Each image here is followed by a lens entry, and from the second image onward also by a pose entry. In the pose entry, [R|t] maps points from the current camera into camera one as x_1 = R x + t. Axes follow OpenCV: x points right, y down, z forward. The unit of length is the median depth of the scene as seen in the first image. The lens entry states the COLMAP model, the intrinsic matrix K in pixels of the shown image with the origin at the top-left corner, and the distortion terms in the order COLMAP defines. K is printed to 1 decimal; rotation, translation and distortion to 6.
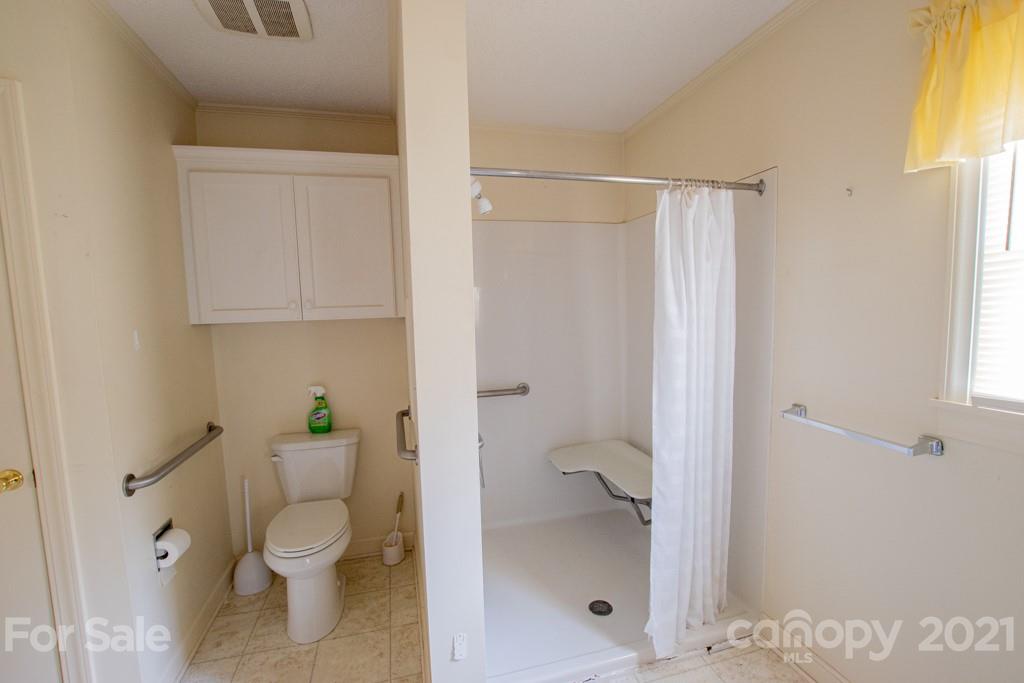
lens RADIAL K [[442.9, 0, 515.2], [0, 442.9, 348.2], [0, 0, 1]] dist [-0.044151, 0.009271]
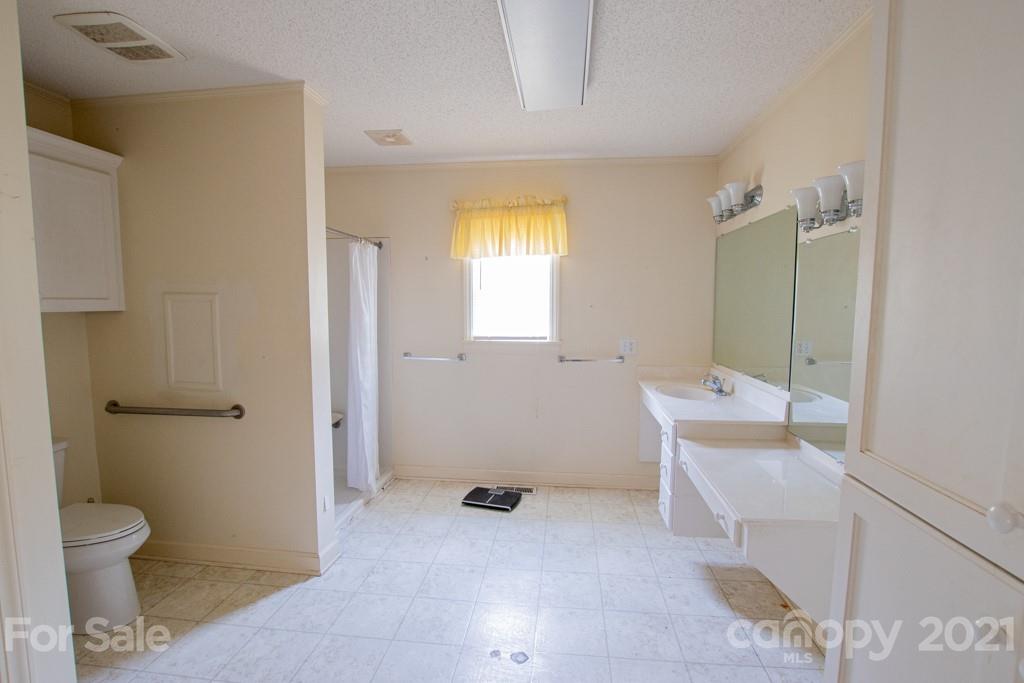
lens RADIAL K [[442.9, 0, 515.2], [0, 442.9, 348.2], [0, 0, 1]] dist [-0.044151, 0.009271]
pose [[0.369743, -0.063395, 0.926969, -1.600894], [0.072573, 0.996592, 0.039209, 0.083556], [-0.926295, 0.052776, 0.373084, -0.412861]]
